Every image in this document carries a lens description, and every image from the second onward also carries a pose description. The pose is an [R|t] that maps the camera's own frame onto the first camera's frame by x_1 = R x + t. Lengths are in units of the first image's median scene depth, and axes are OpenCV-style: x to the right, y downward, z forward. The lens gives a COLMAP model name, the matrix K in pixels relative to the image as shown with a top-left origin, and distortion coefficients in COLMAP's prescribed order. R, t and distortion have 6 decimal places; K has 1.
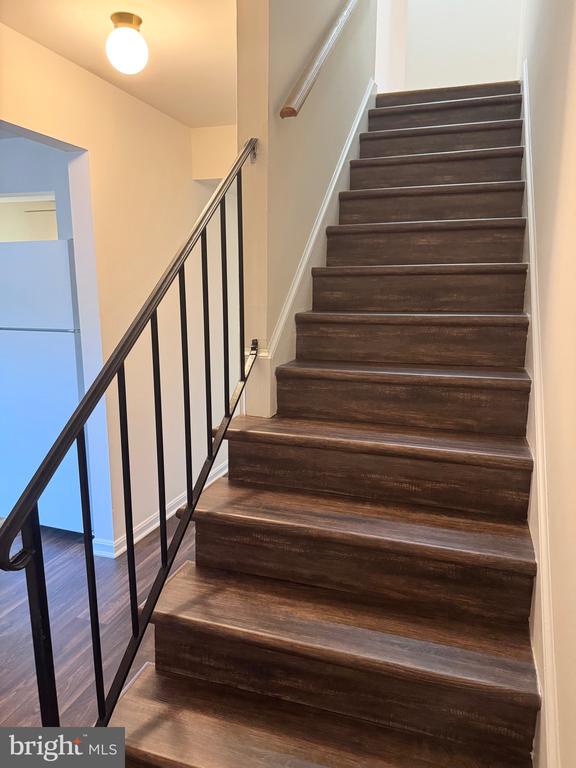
lens RADIAL K [[547.6, 0, 287.2], [0, 547.6, 386.2], [0, 0, 1]] dist [0.099253, -0.124381]
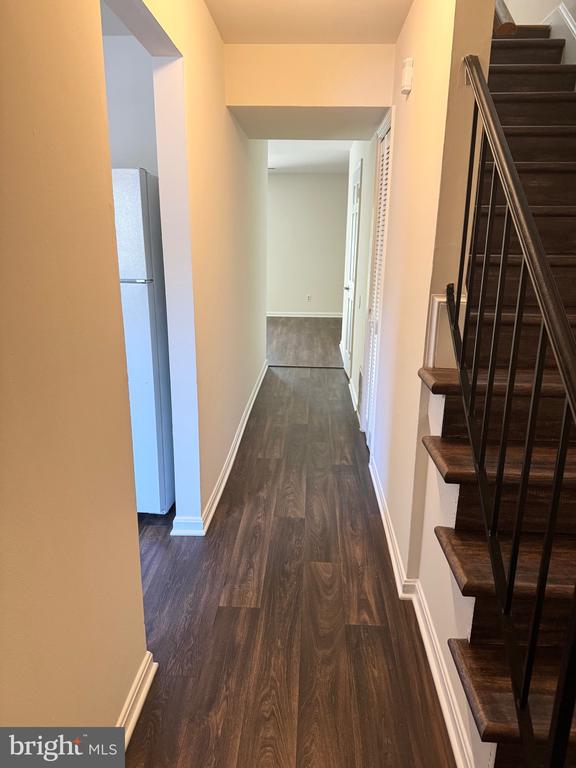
lens RADIAL K [[547.6, 0, 287.2], [0, 547.6, 386.2], [0, 0, 1]] dist [0.099253, -0.124381]
pose [[0.962914, -0.064436, 0.262000, -0.463242], [0.043336, 0.995392, 0.085536, -0.005116], [-0.266304, -0.071009, 0.961270, 0.141567]]
